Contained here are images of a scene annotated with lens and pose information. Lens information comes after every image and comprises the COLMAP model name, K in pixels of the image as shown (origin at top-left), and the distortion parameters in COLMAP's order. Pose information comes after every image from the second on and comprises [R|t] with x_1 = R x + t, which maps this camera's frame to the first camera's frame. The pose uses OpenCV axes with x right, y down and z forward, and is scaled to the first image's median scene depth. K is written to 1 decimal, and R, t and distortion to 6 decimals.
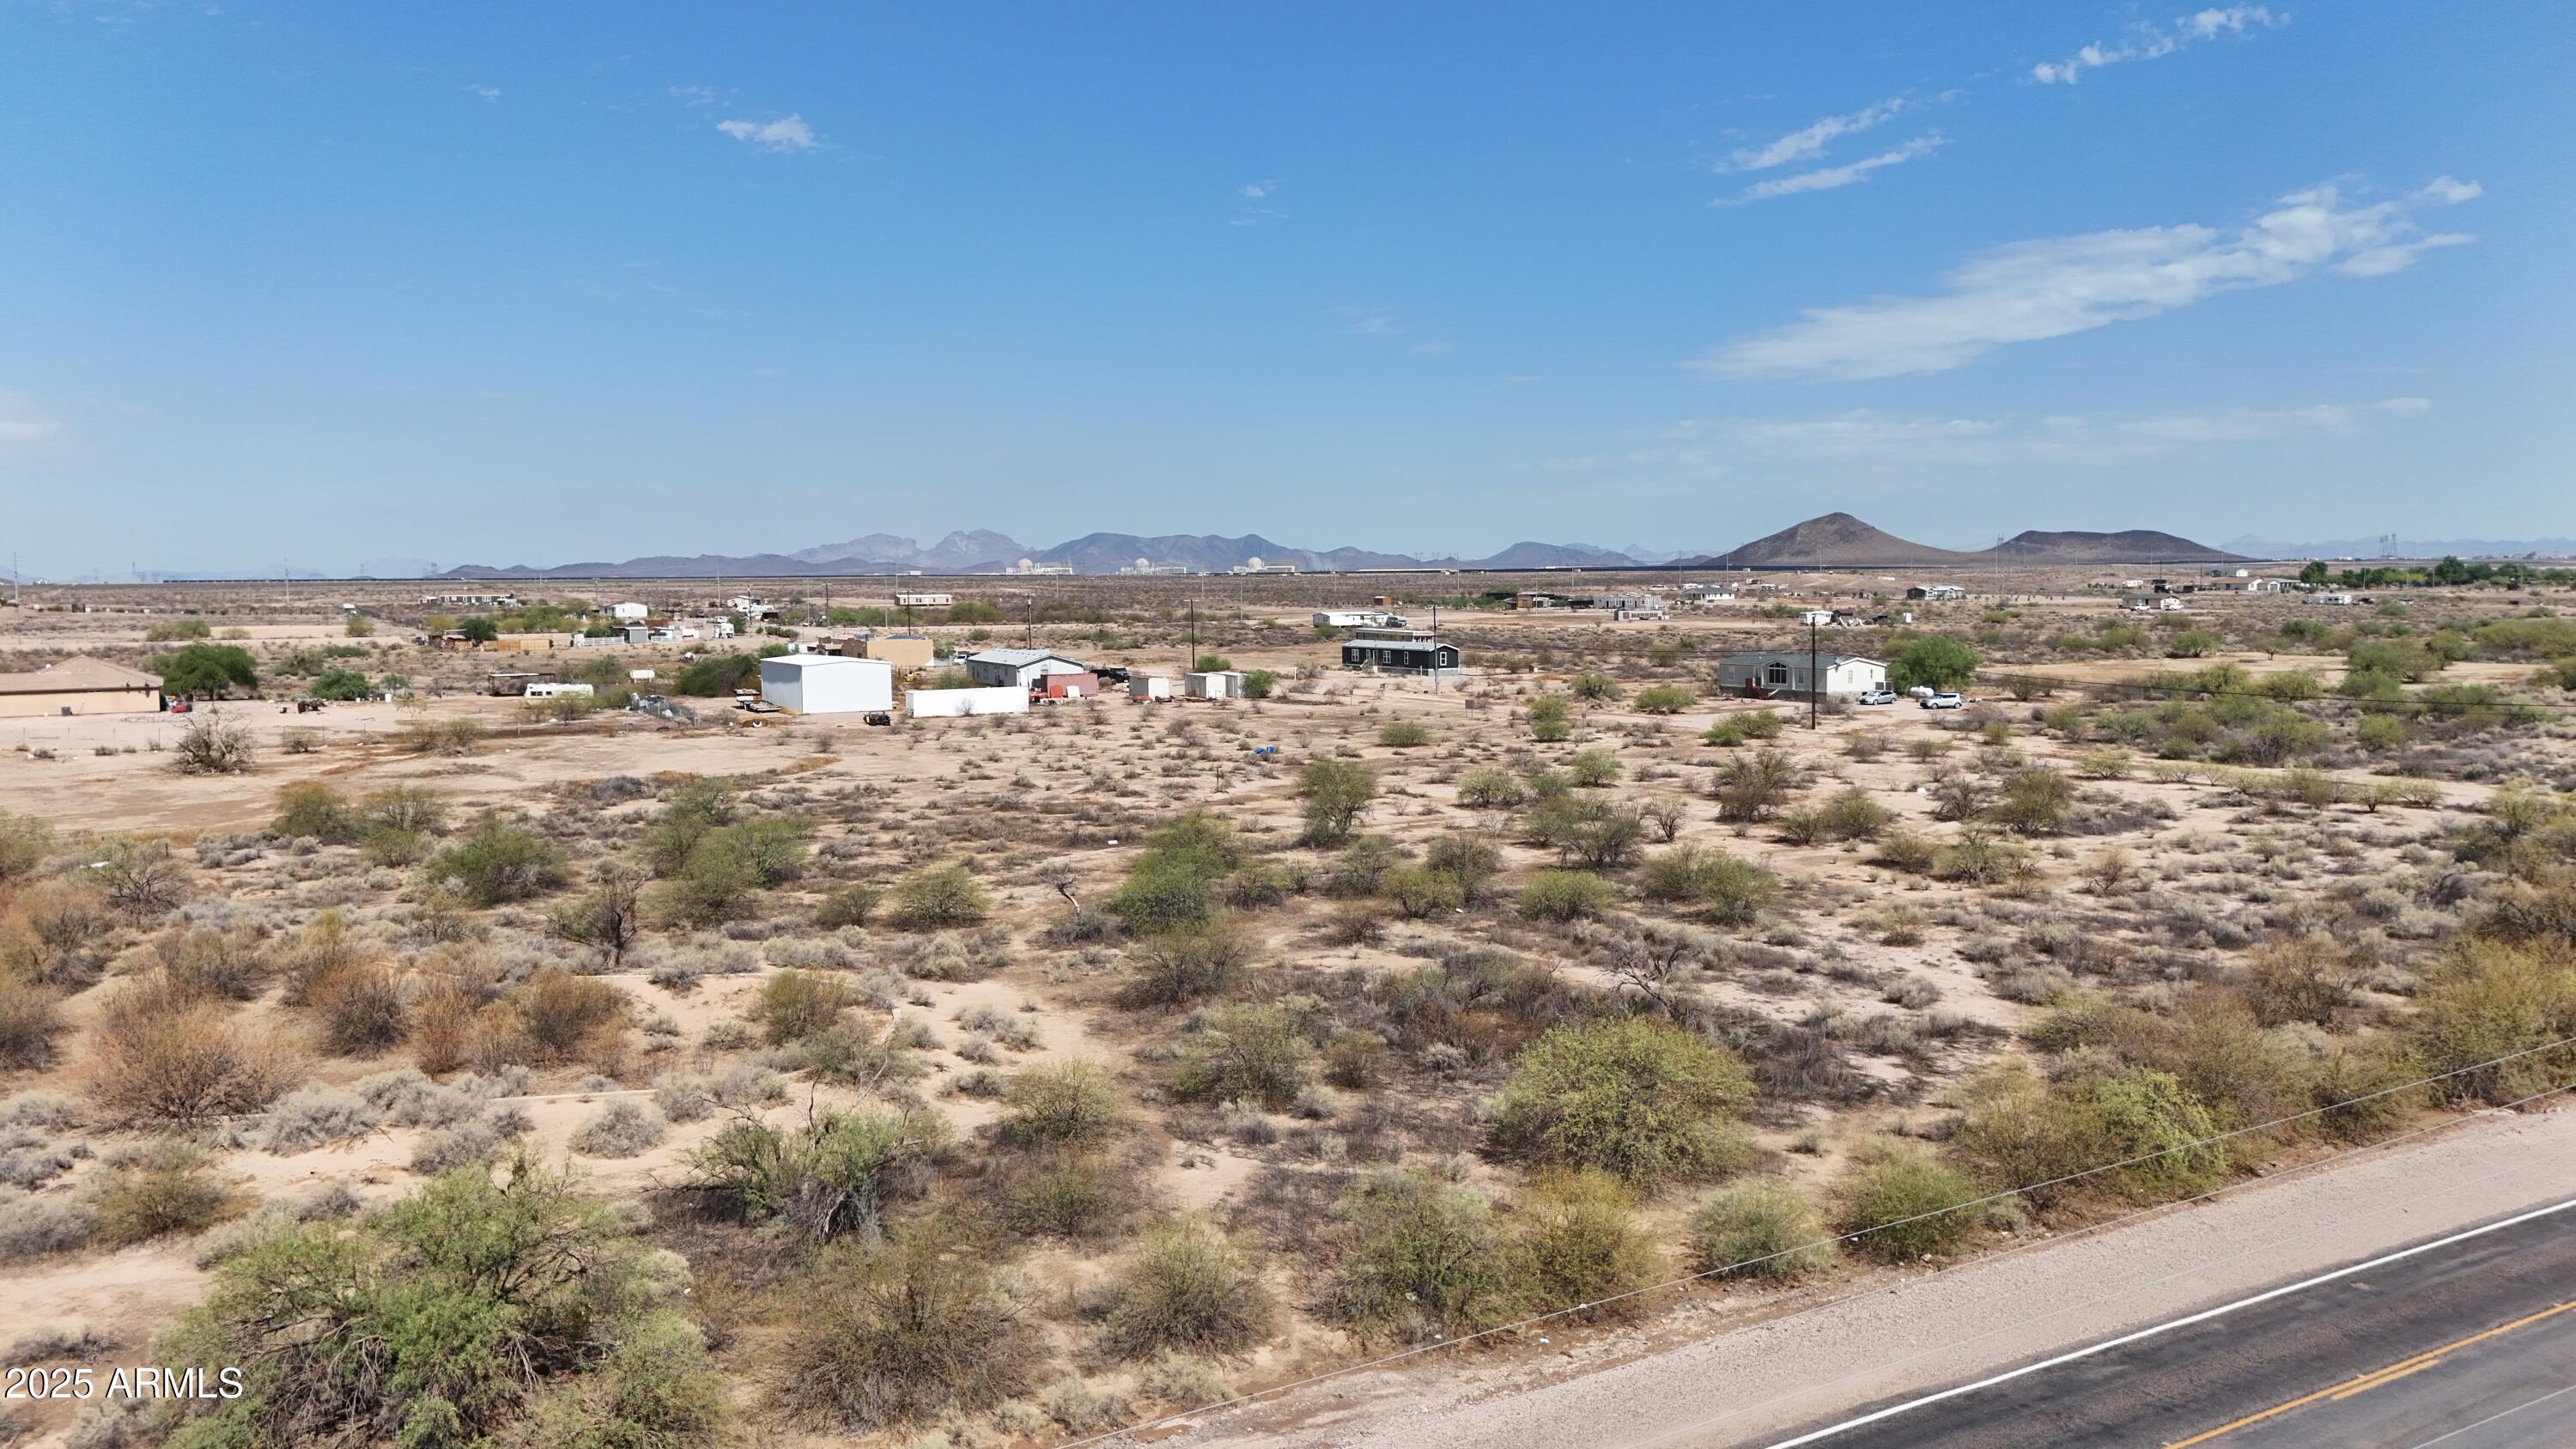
lens RADIAL K [[1959.4, 0, 1261.7], [0, 1959.4, 701.5], [0, 0, 1]] dist [0.075466, -0.065838]
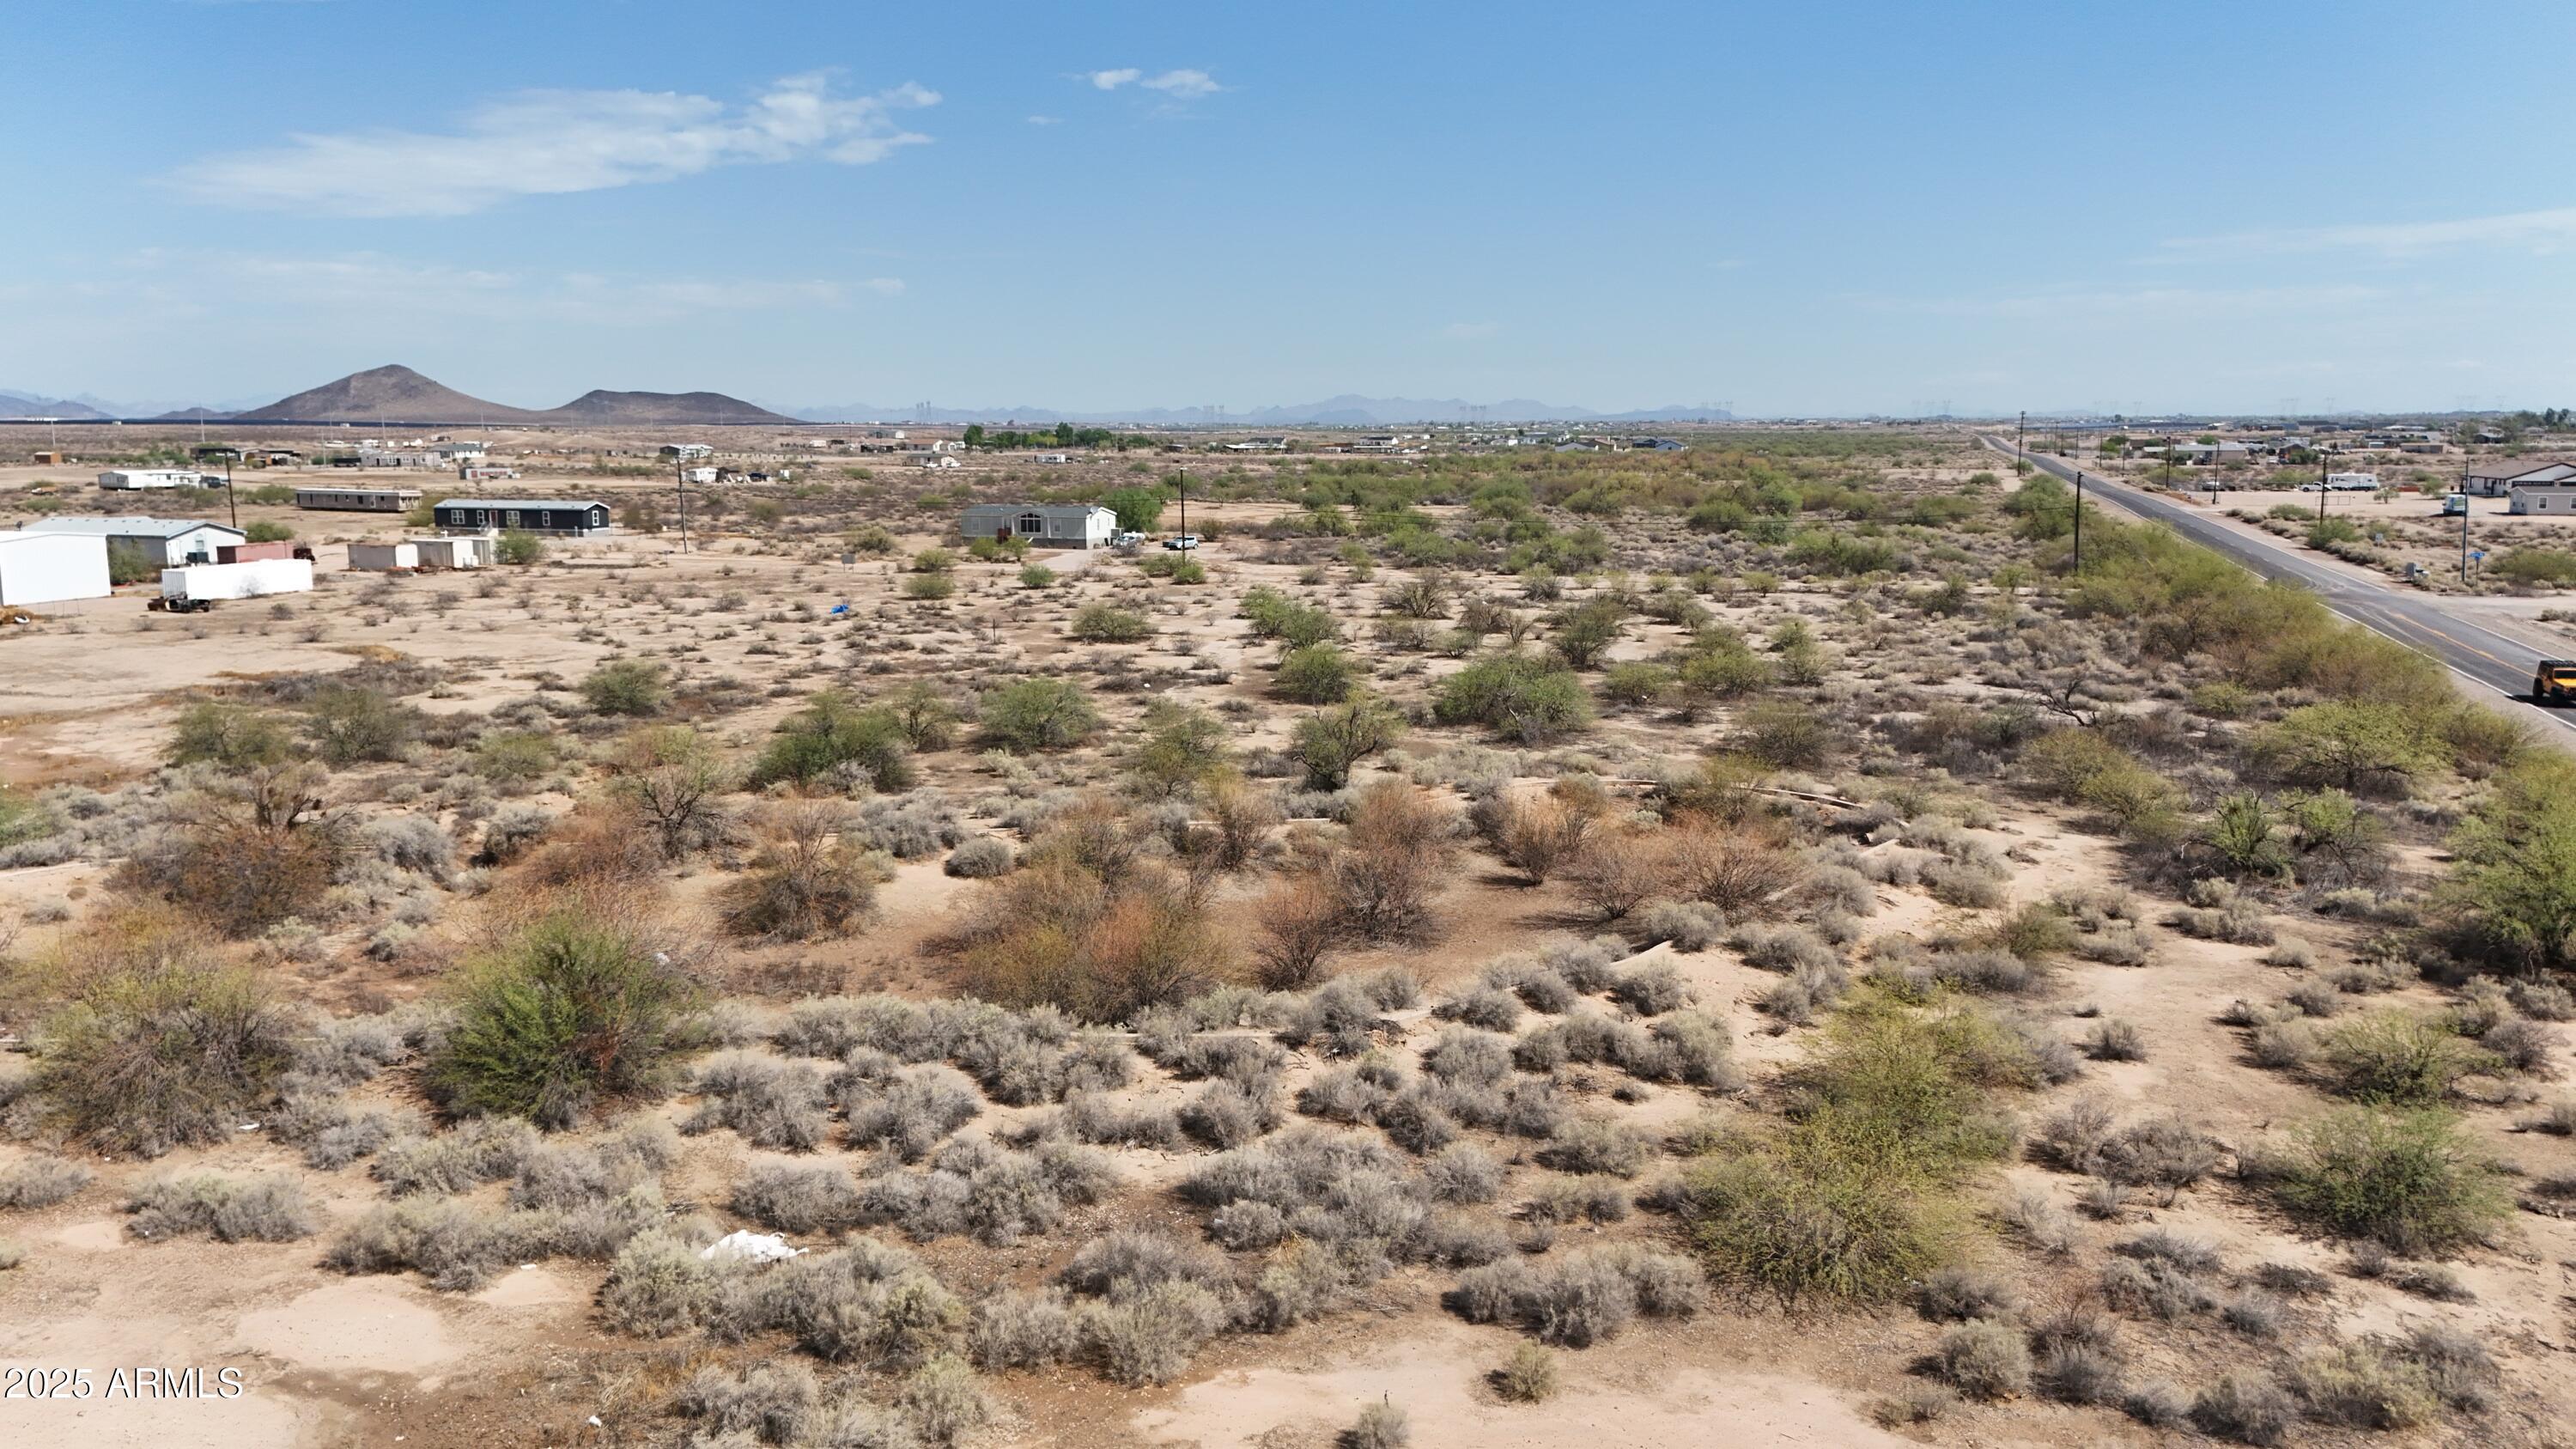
lens RADIAL K [[1959.4, 0, 1301.2], [0, 1959.4, 746.9], [0, 0, 1]] dist [0.075466, -0.065838]
pose [[0.741478, -0.101777, 0.663213, -0.496348], [0.039634, 0.993347, 0.108128, -0.001320], [-0.669805, -0.053889, 0.740579, 0.005635]]
